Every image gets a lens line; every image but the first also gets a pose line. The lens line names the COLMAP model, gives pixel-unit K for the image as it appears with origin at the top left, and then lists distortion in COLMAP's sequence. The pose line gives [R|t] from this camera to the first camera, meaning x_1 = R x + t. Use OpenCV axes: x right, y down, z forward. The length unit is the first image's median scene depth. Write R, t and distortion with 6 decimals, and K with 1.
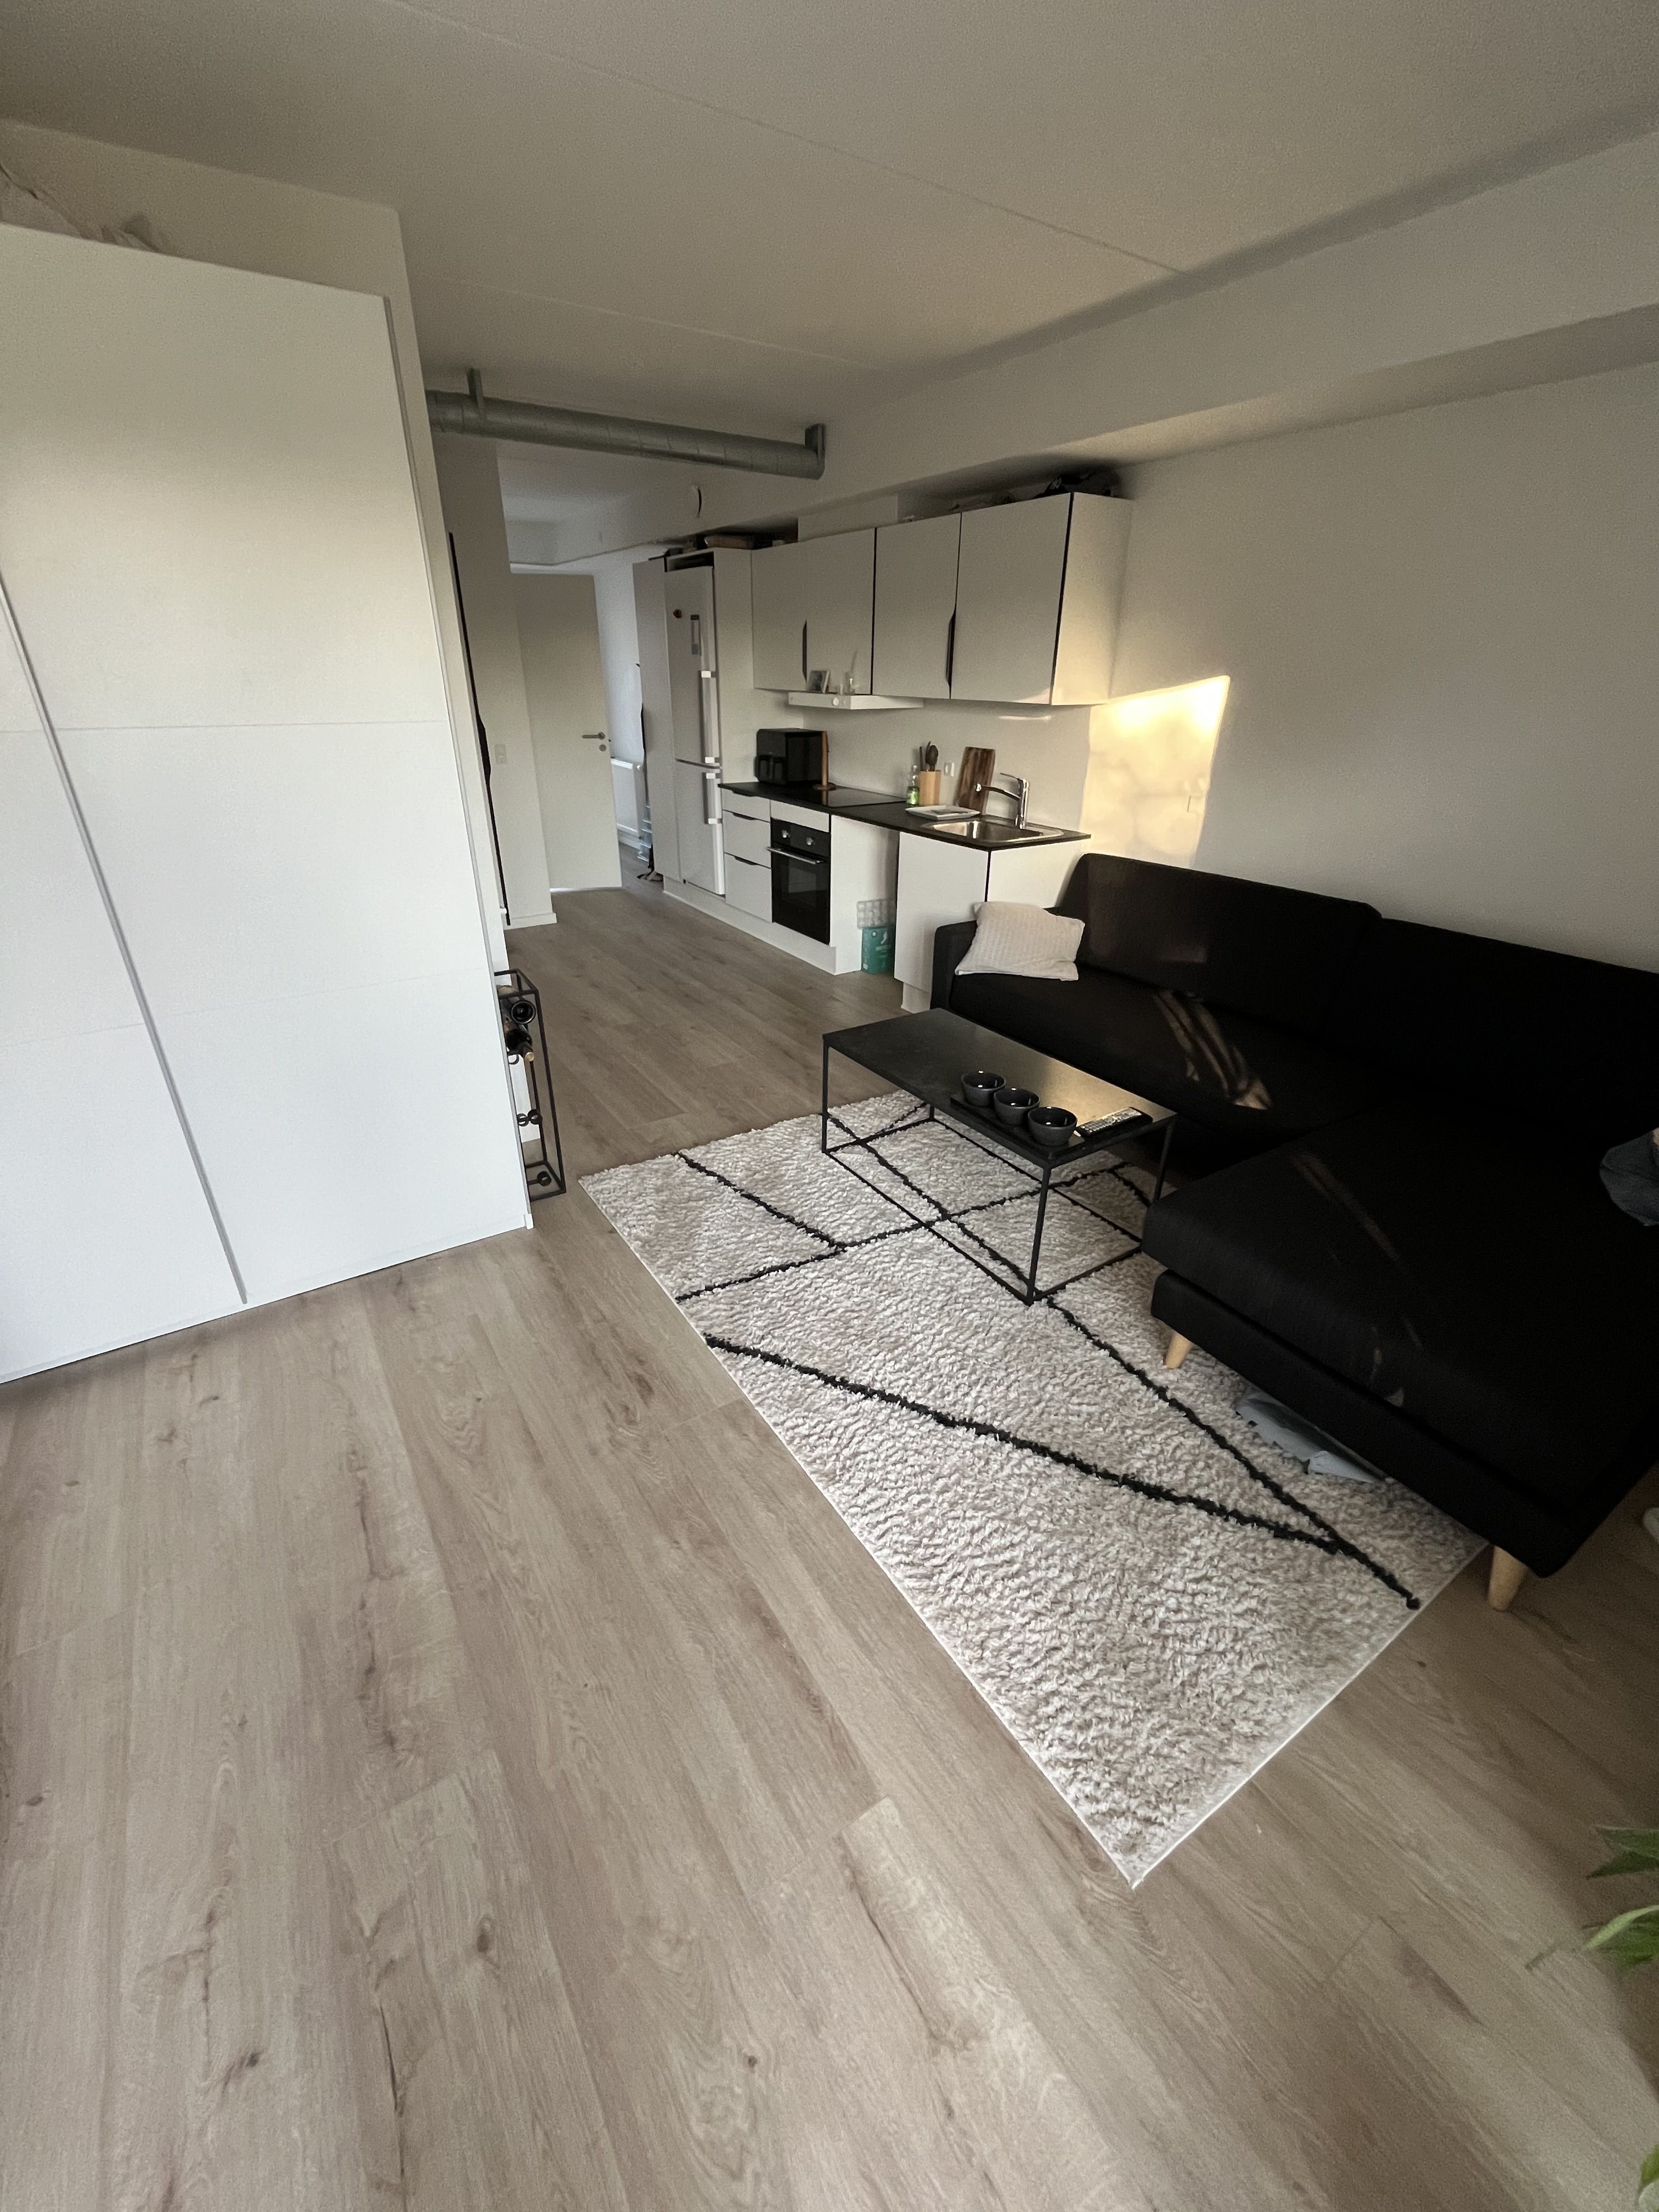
lens RADIAL K [[903.1, 0, 842.4], [0, 903.1, 1103.8], [0, 0, 1]] dist [-0.001455, -0.000565]
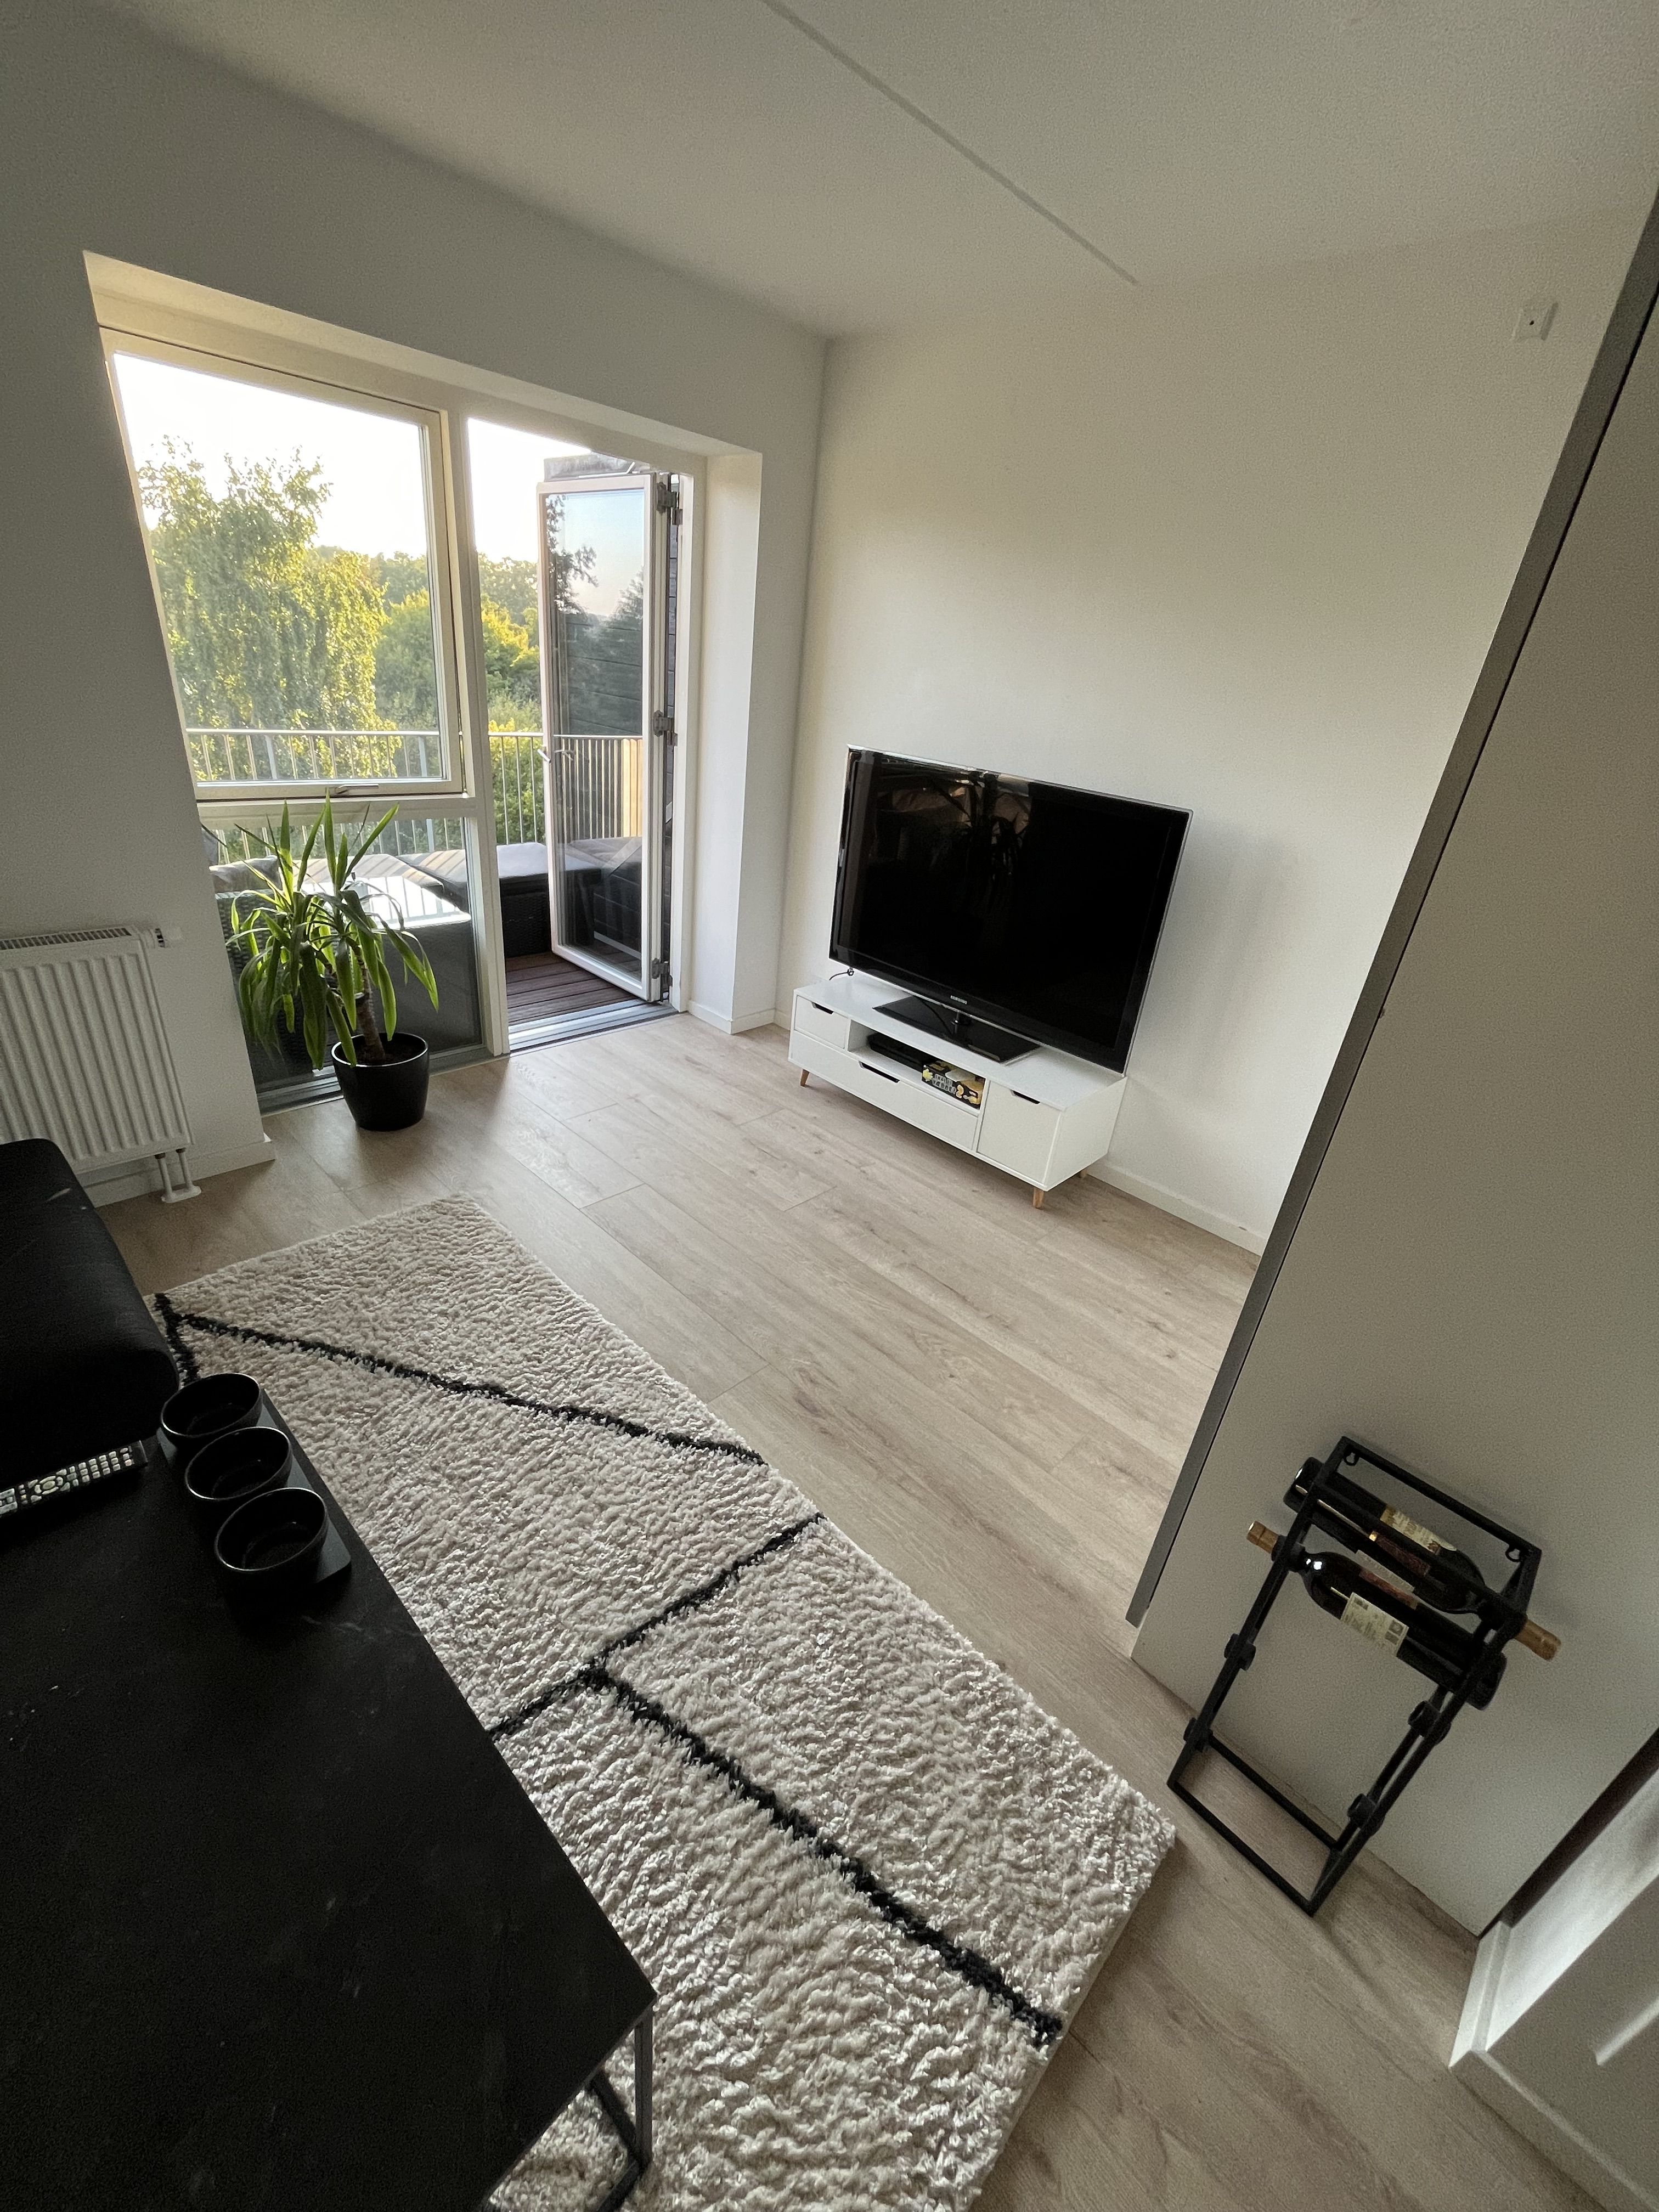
lens RADIAL K [[903.1, 0, 832.6], [0, 903.1, 1108.2], [0, 0, 1]] dist [-0.001455, -0.000565]
pose [[-0.971539, 0.002045, -0.236873, -0.008250], [-0.188724, 0.597670, 0.779214, -0.352683], [0.143165, 0.801740, -0.580273, 0.715216]]
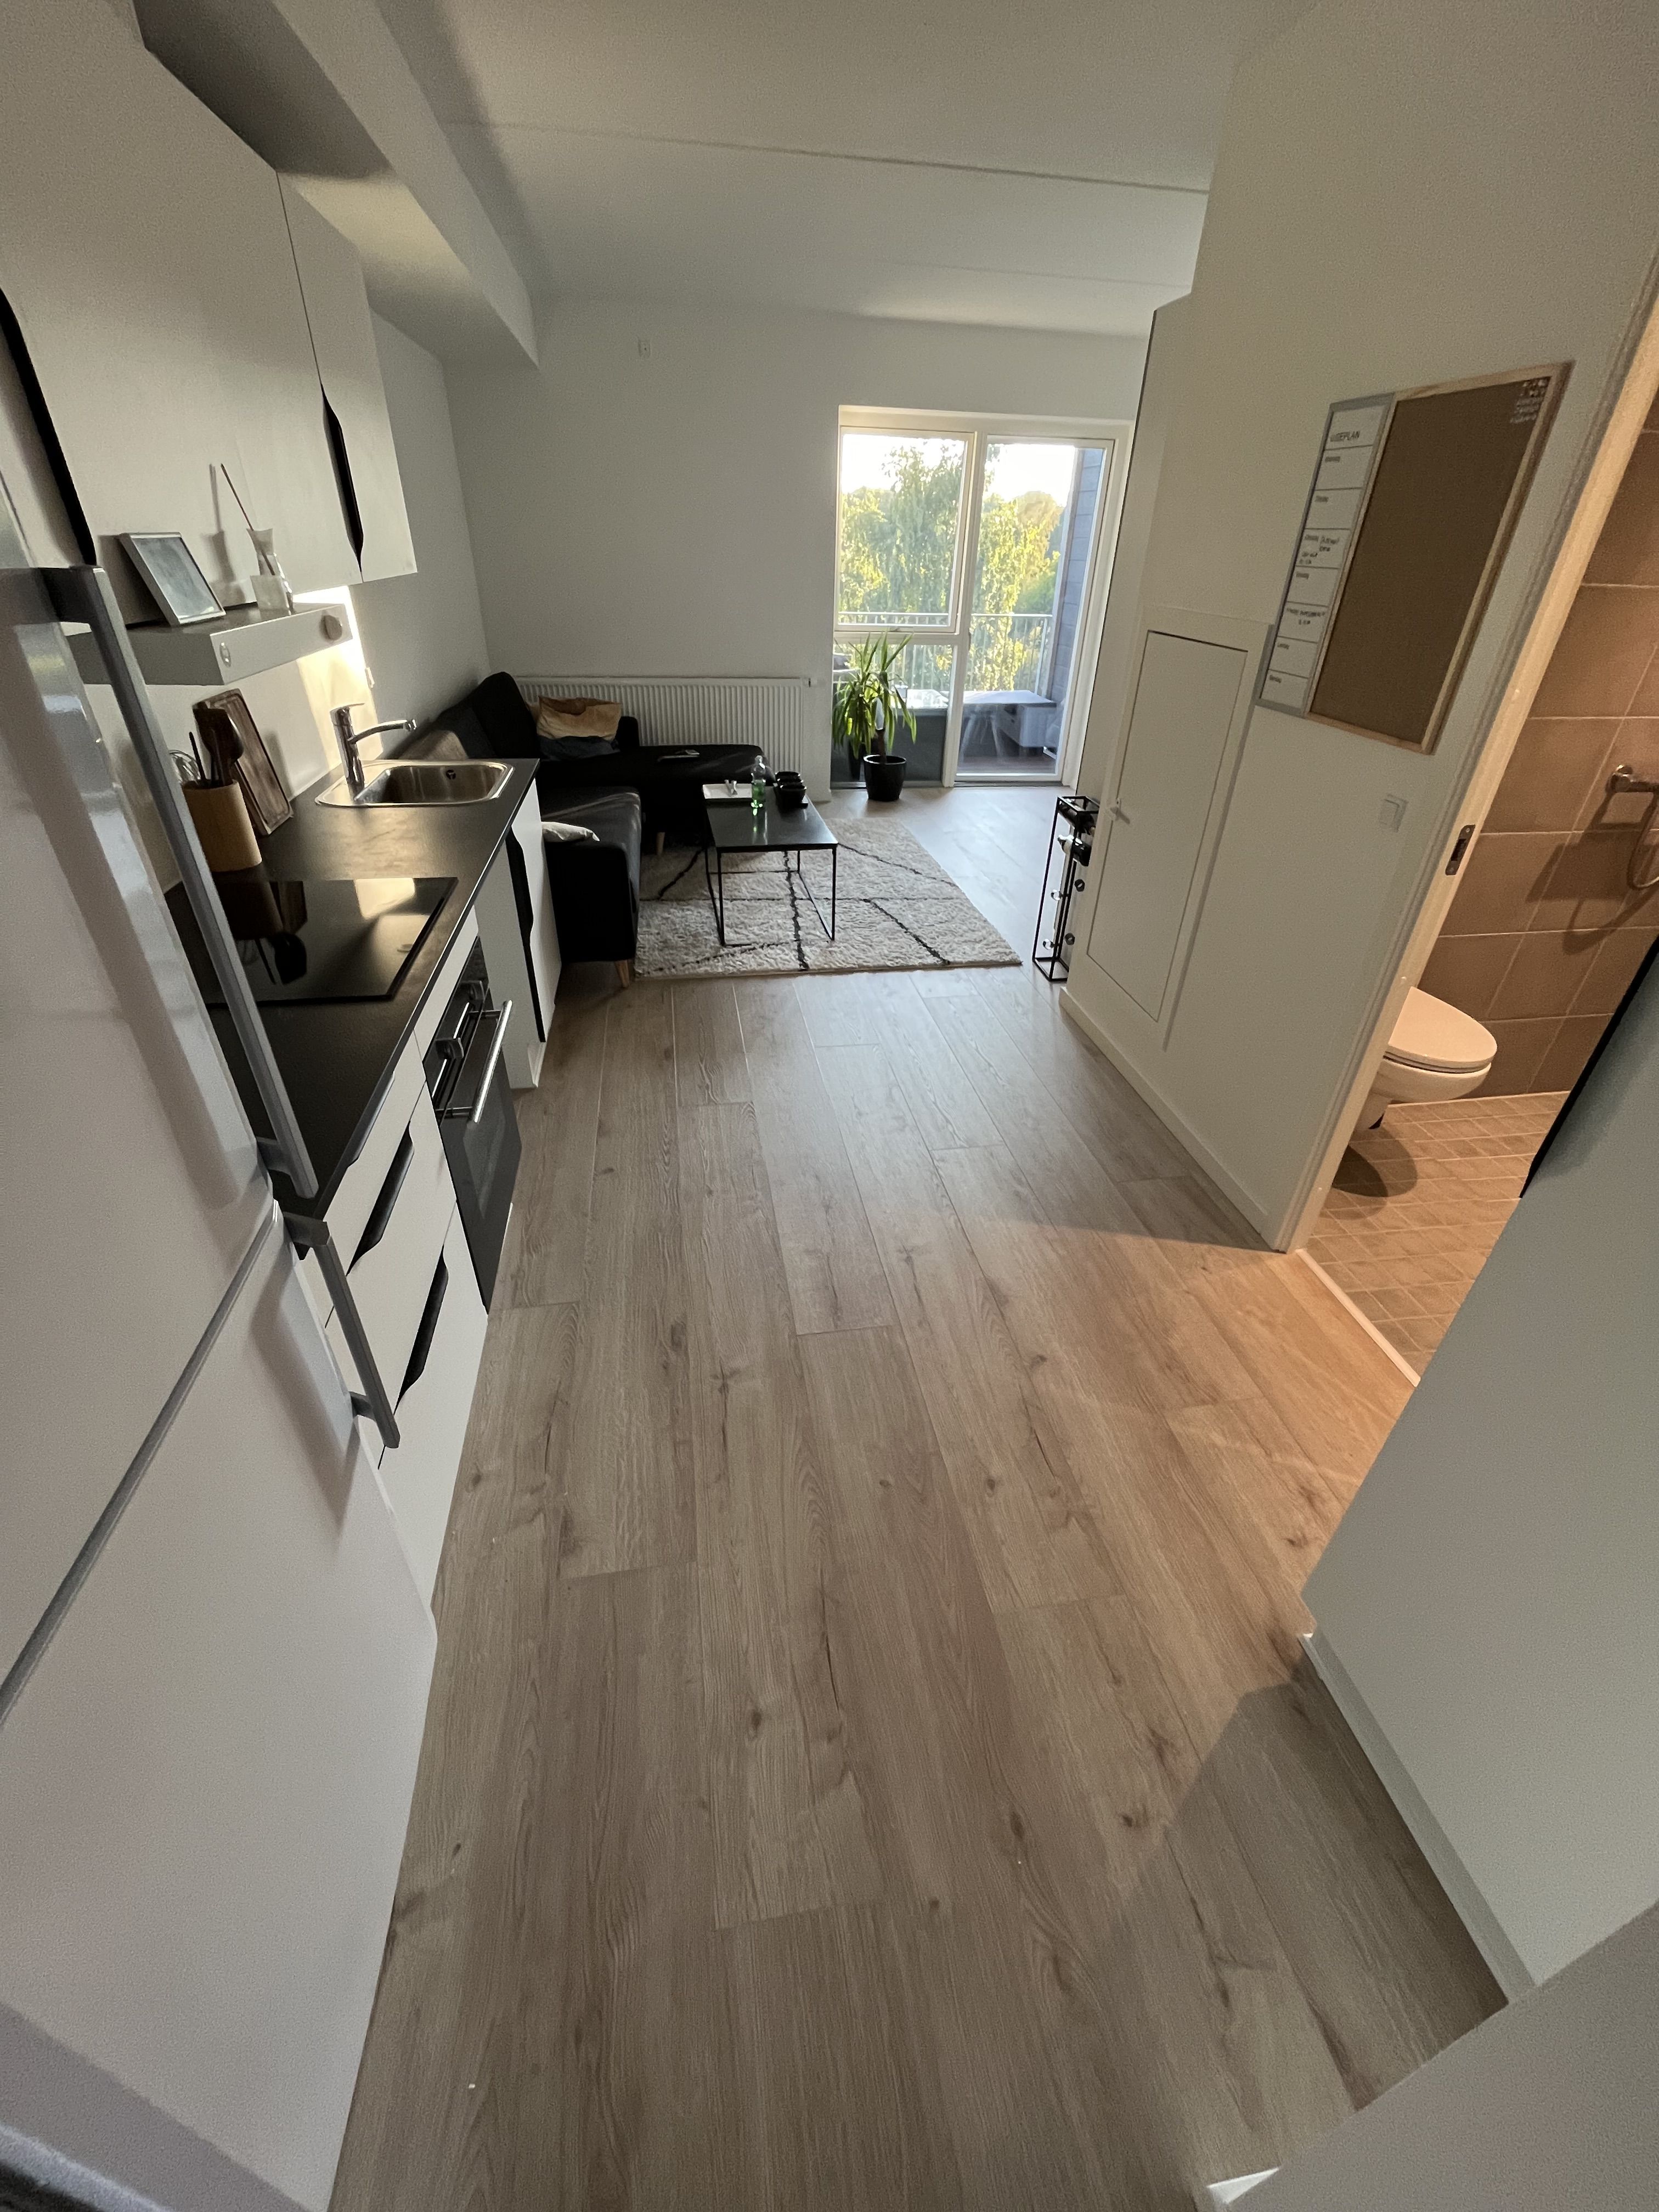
lens RADIAL K [[903.1, 0, 821.0], [0, 903.1, 1105.4], [0, 0, 1]] dist [-0.001455, -0.000565]
pose [[-0.908742, -0.243668, 0.338842, -0.393109], [0.159196, 0.548119, 0.821111, -0.689631], [-0.385804, 0.800120, -0.459308, 1.418613]]
